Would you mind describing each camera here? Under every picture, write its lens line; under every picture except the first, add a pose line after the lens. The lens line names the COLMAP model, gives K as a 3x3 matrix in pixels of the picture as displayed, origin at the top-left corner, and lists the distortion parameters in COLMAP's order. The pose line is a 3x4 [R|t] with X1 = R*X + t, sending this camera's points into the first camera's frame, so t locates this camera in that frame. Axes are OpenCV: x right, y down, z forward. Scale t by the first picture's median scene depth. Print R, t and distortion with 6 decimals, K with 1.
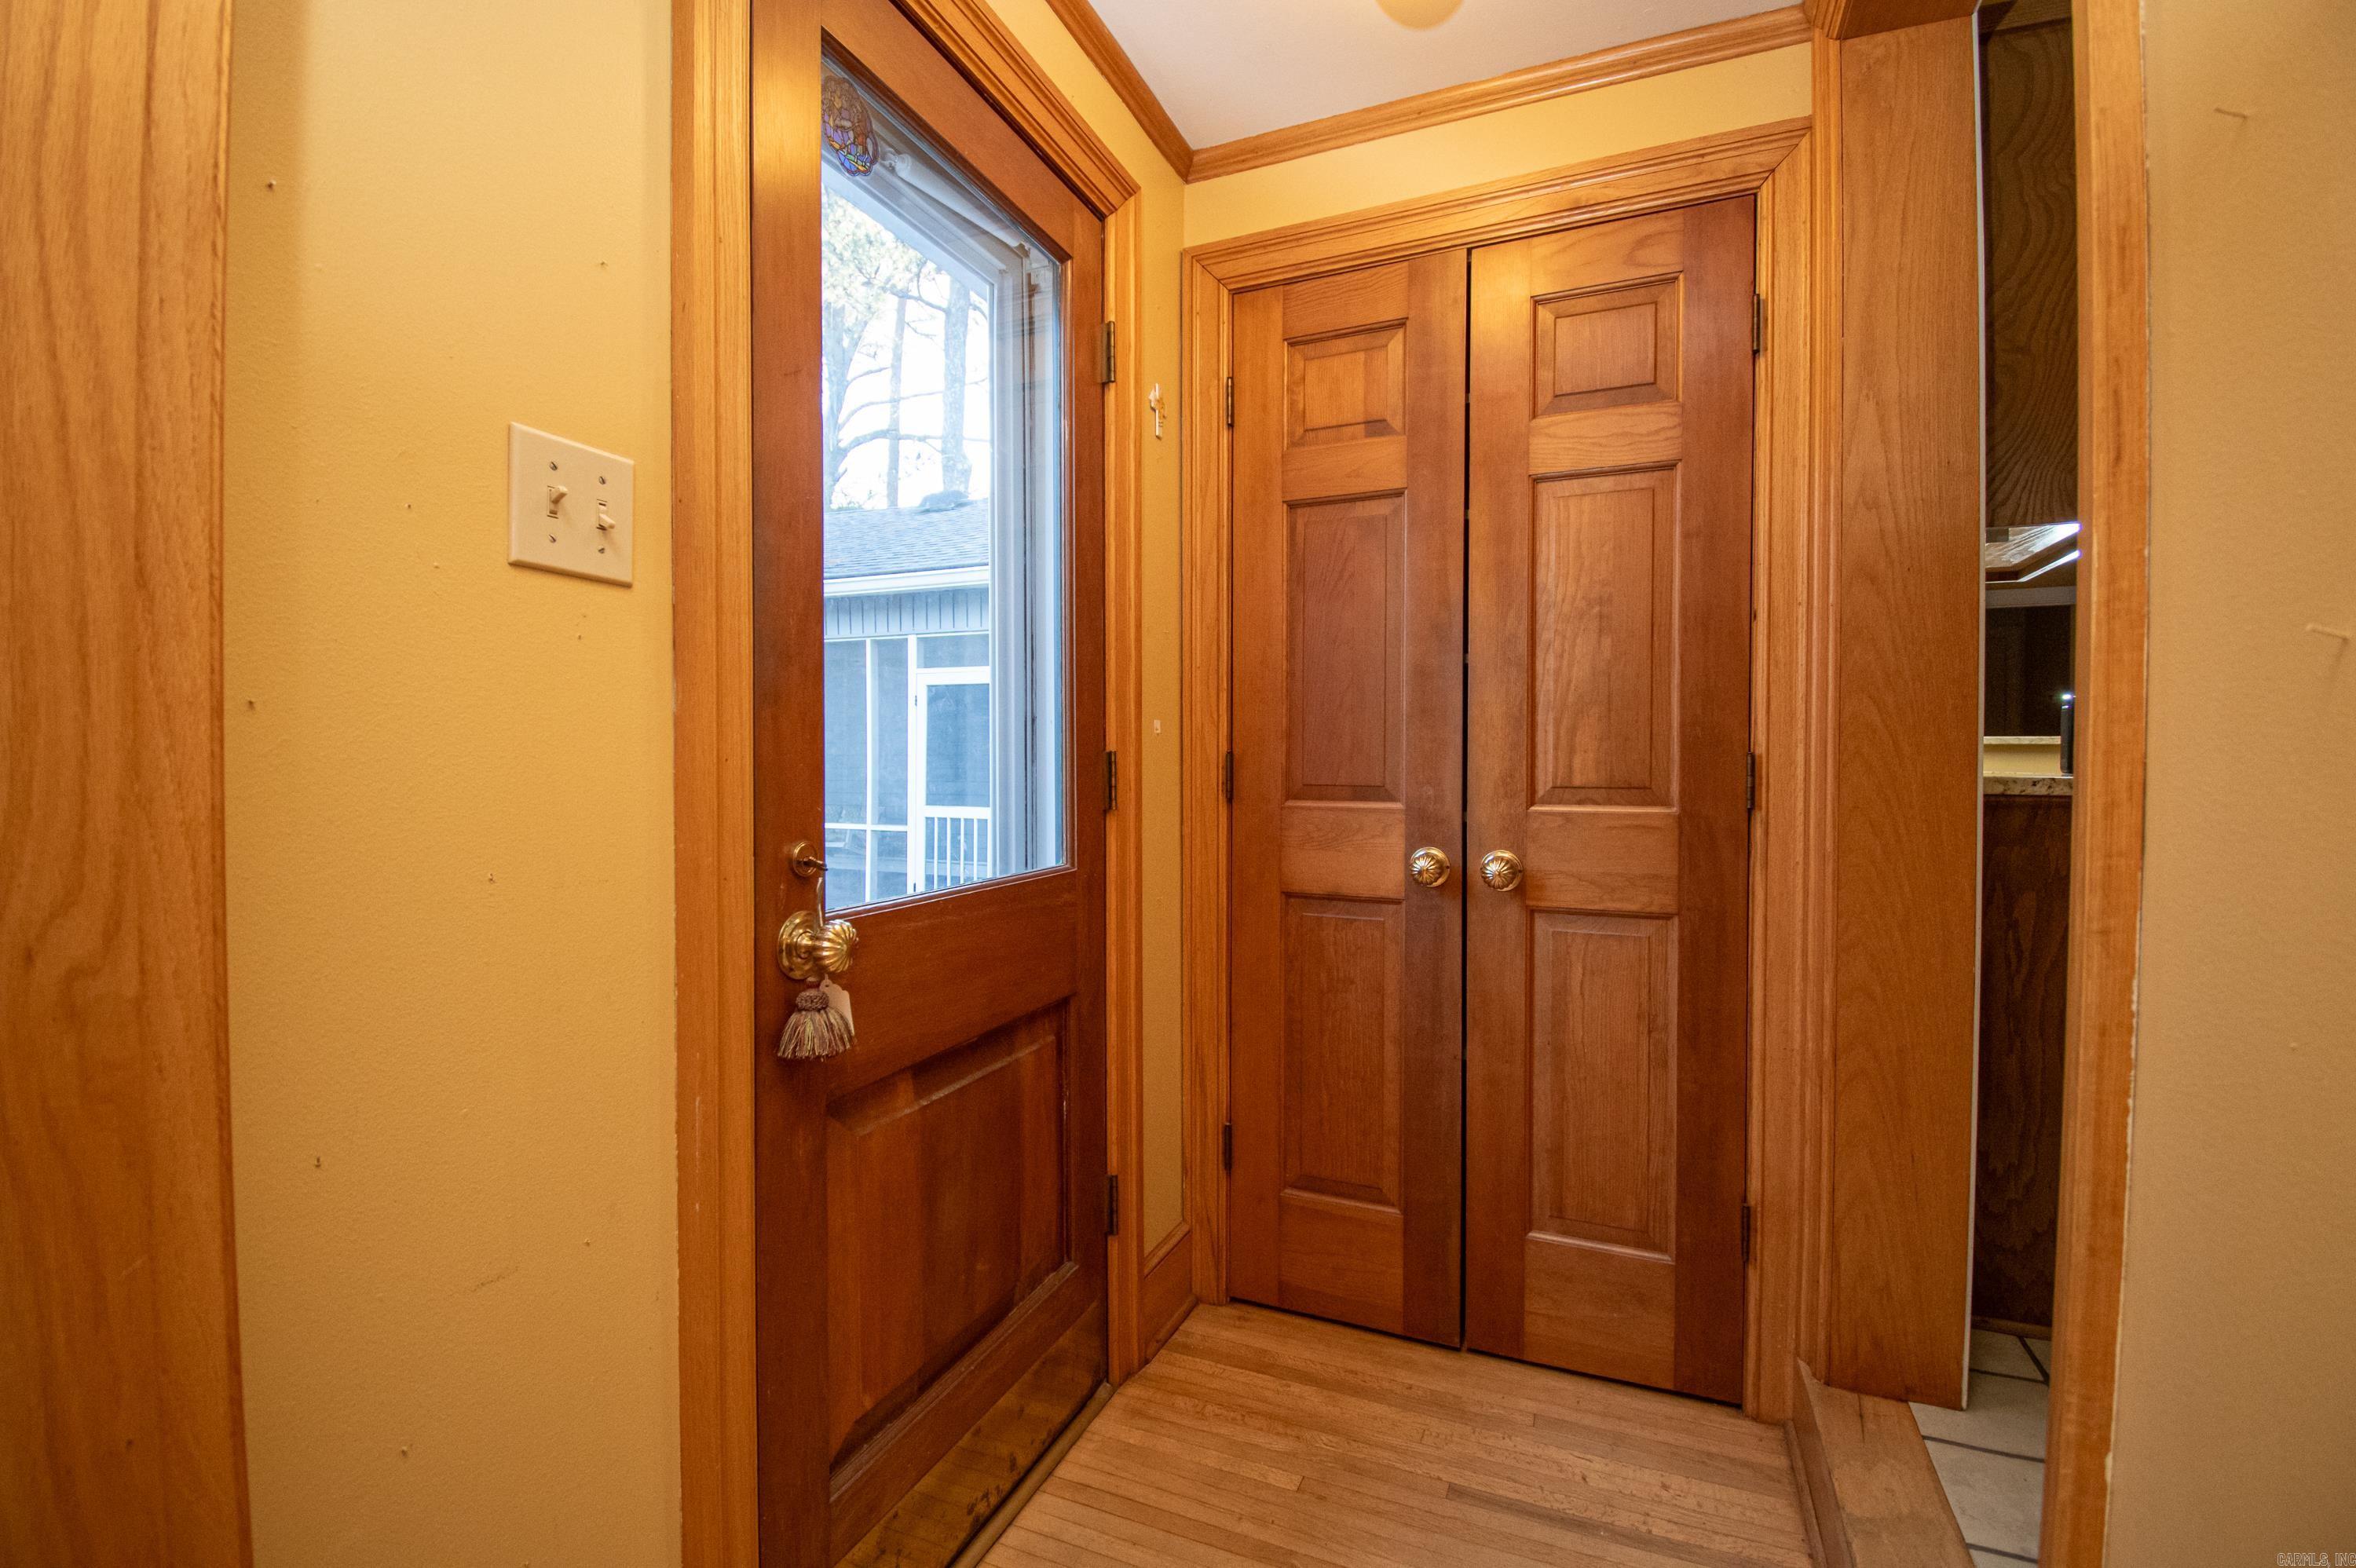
lens RADIAL K [[1049.9, 0, 1174.1], [0, 1049.9, 774.3], [0, 0, 1]] dist [-0.012586, -0.000268]
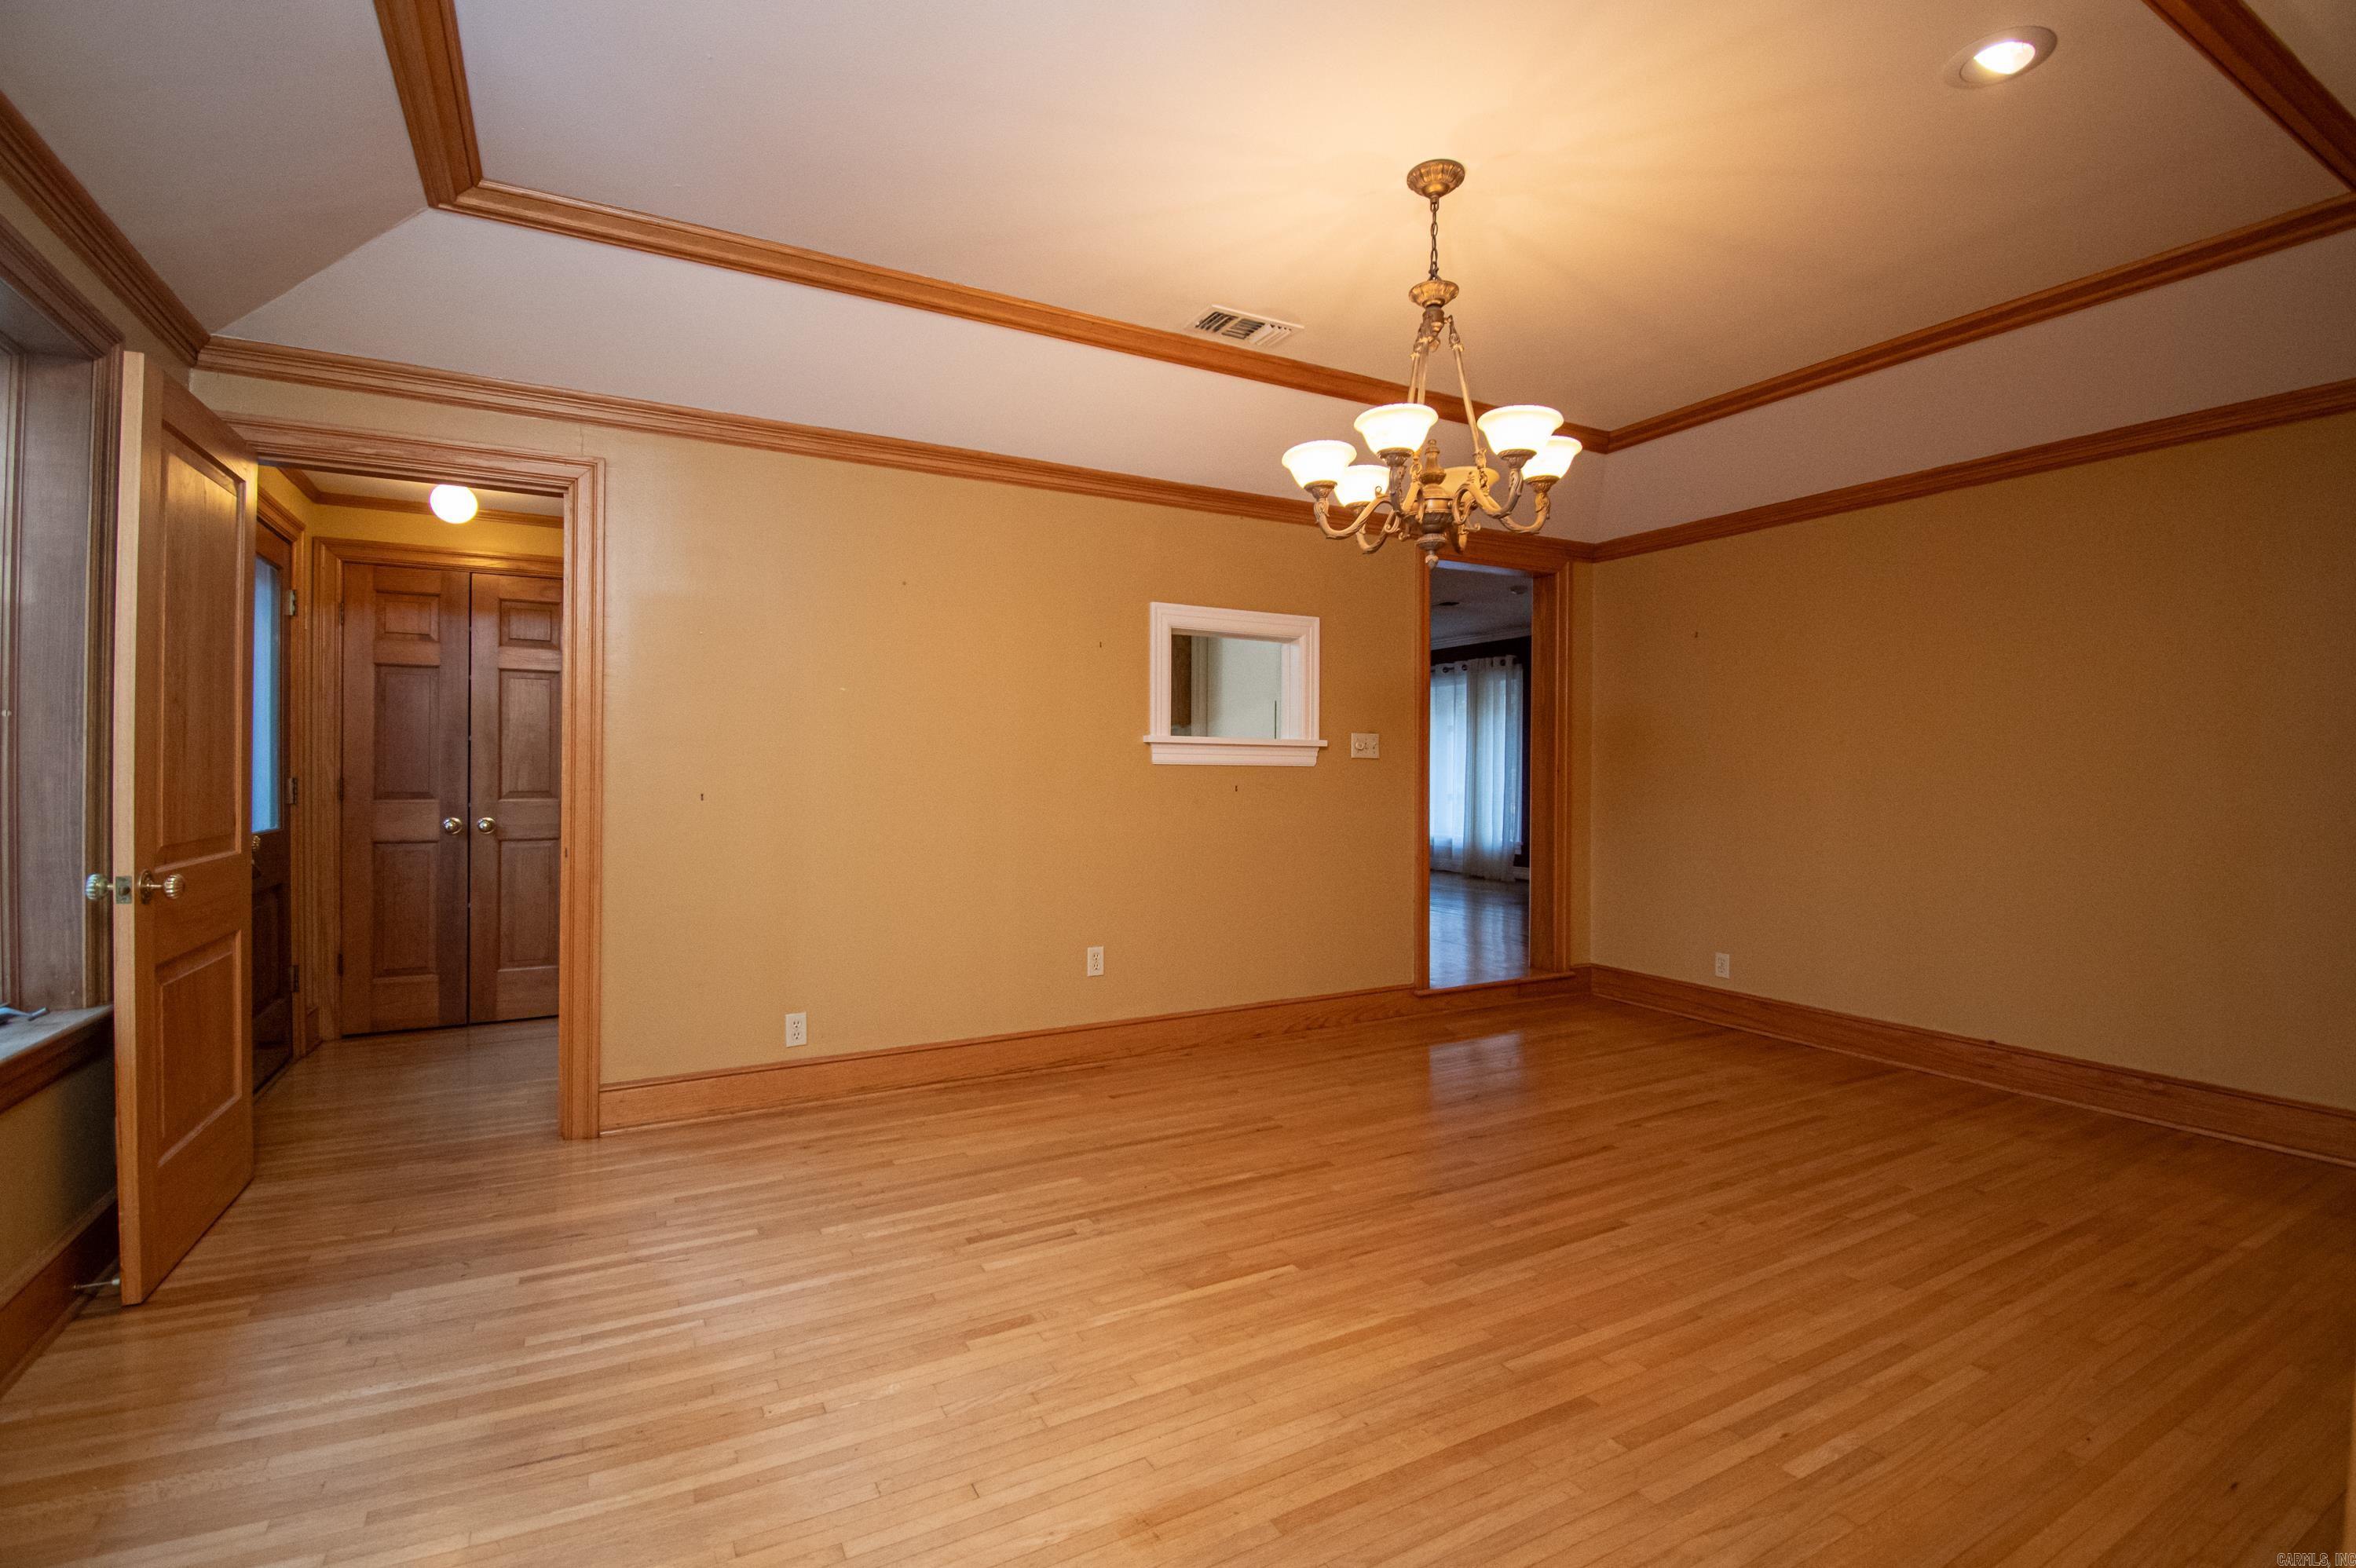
lens RADIAL K [[1049.9, 0, 1172.8], [0, 1049.9, 773.1], [0, 0, 1]] dist [-0.012586, -0.000268]
pose [[0.615830, 0.000832, 0.787879, -0.612681], [0.003448, 0.999987, -0.003751, -0.017316], [-0.787871, 0.005026, 0.615819, -1.741612]]
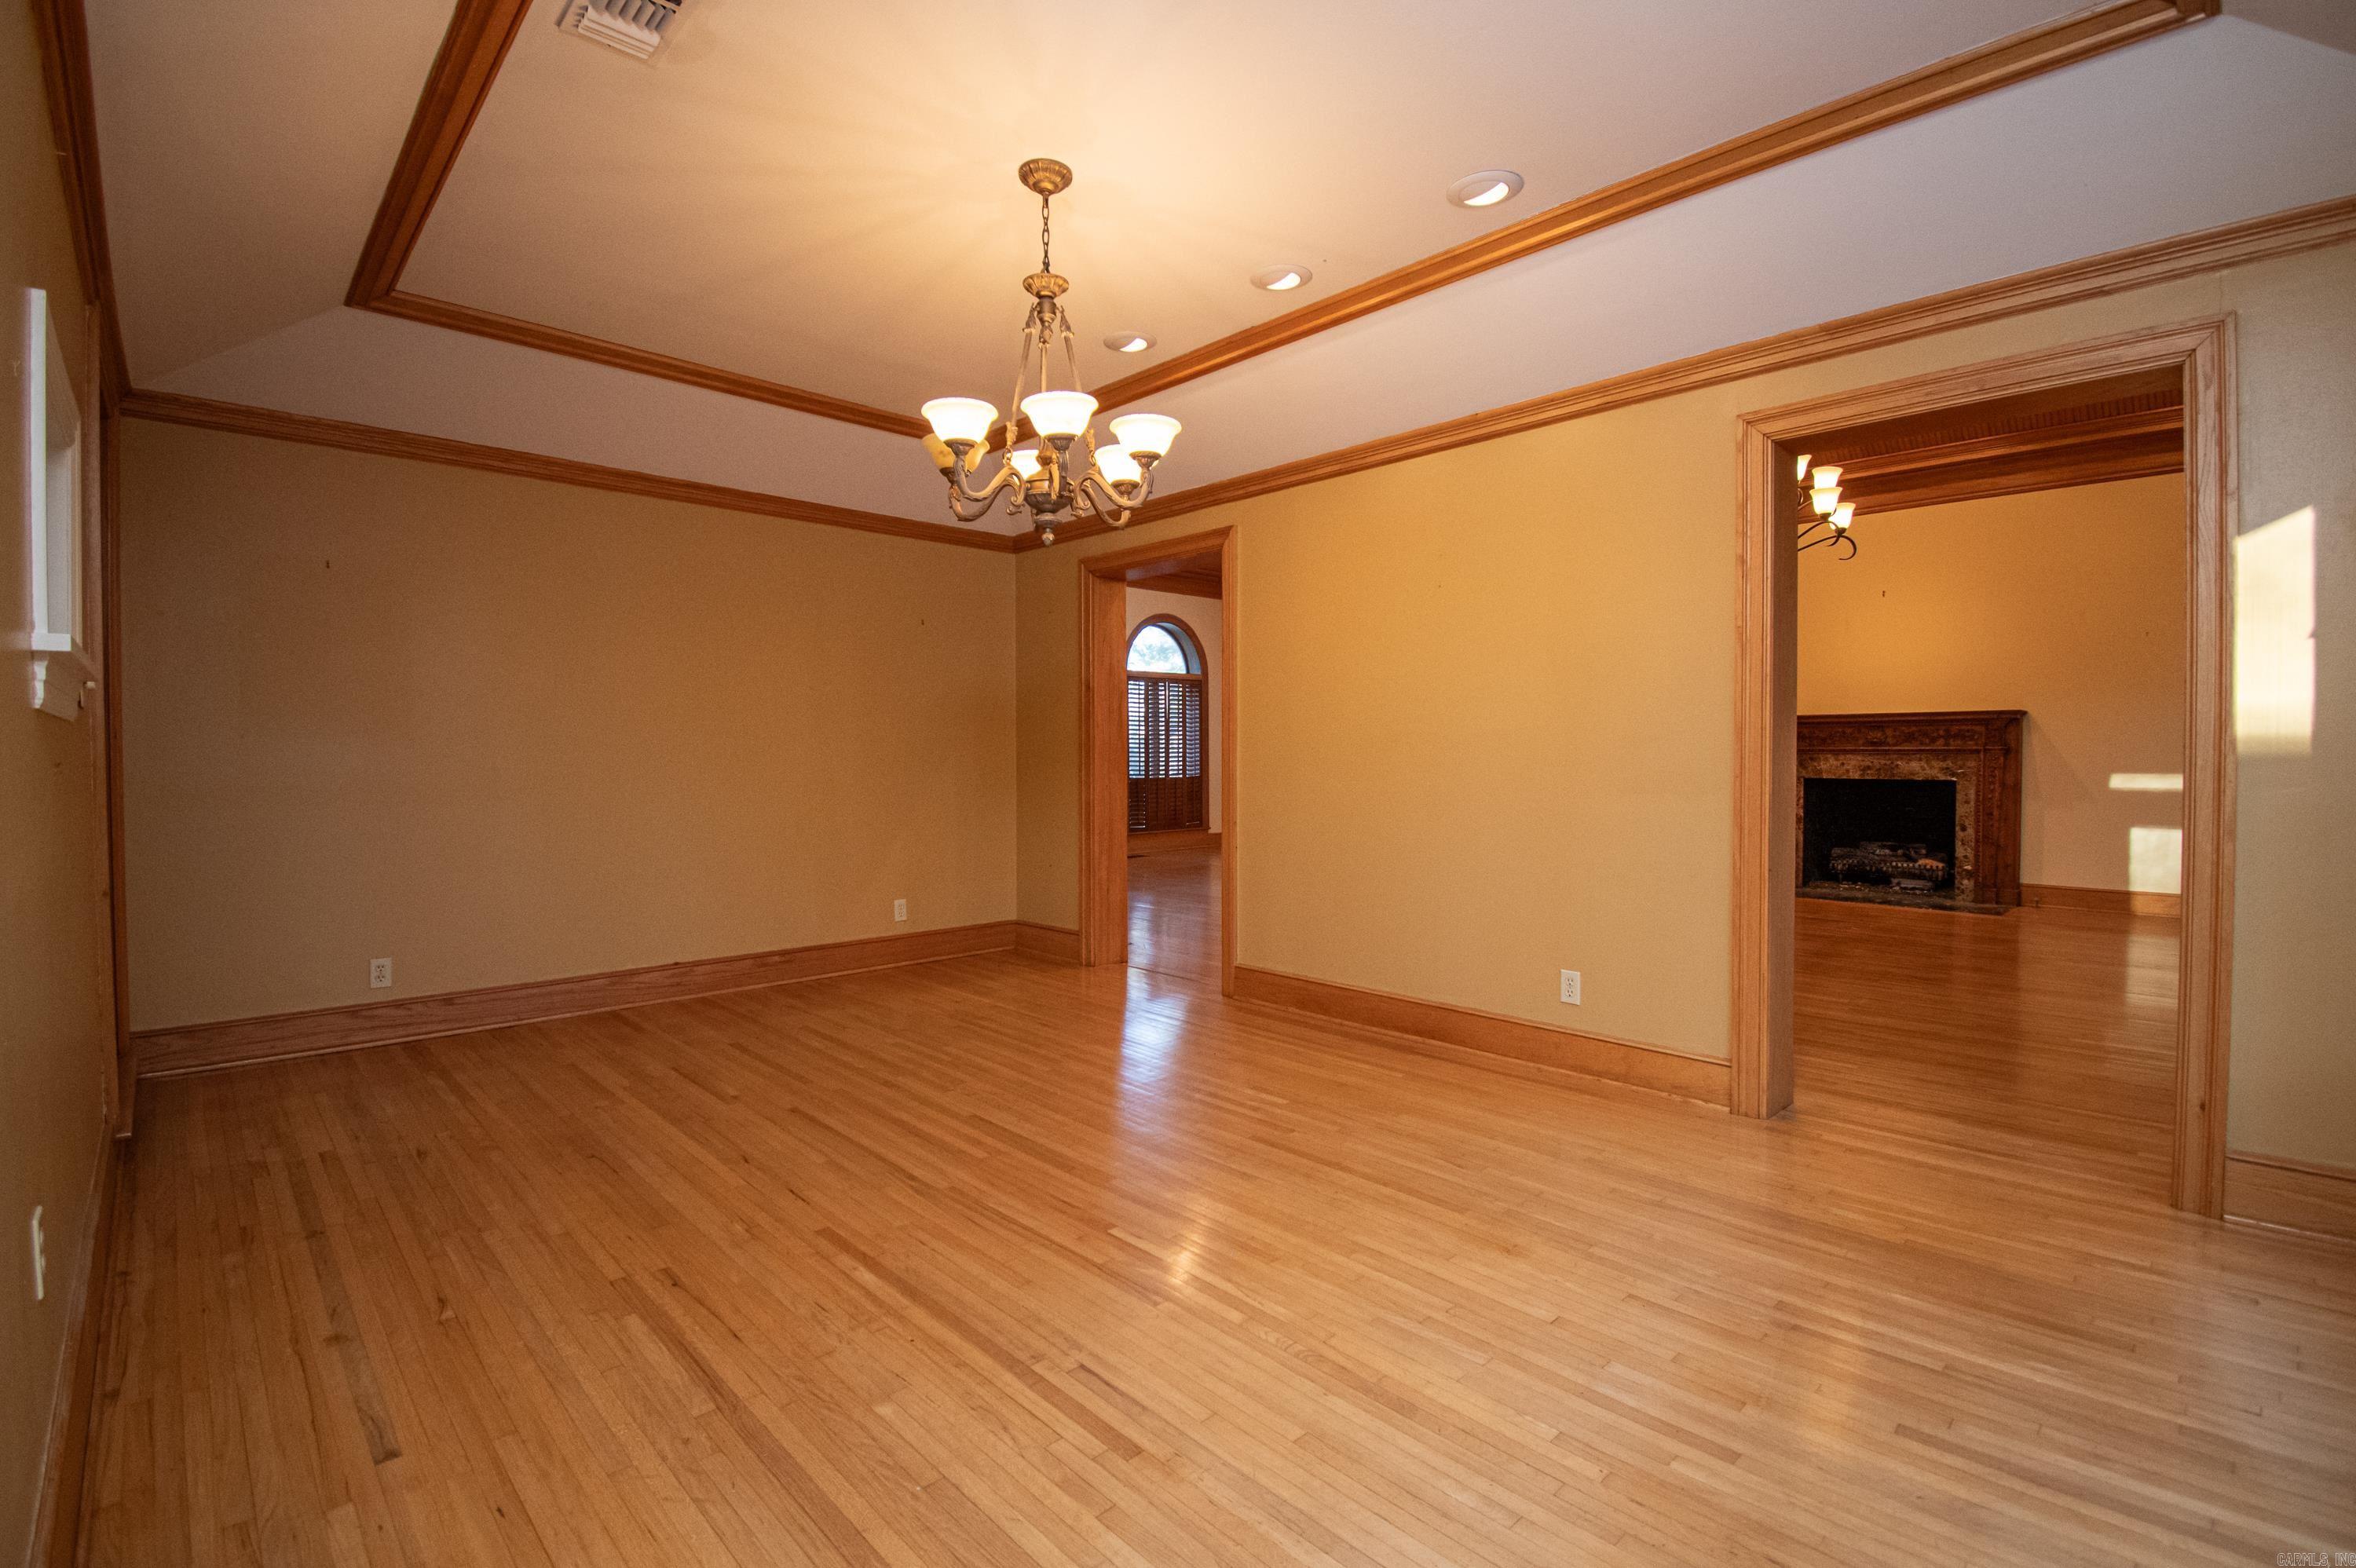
lens RADIAL K [[1049.9, 0, 1171.5], [0, 1049.9, 770.9], [0, 0, 1]] dist [-0.012586, -0.000268]
pose [[-0.917578, -0.005867, 0.397511, 0.887269], [0.006436, 0.999541, 0.029610, -0.013364], [-0.397503, 0.029728, -0.917119, 3.377763]]
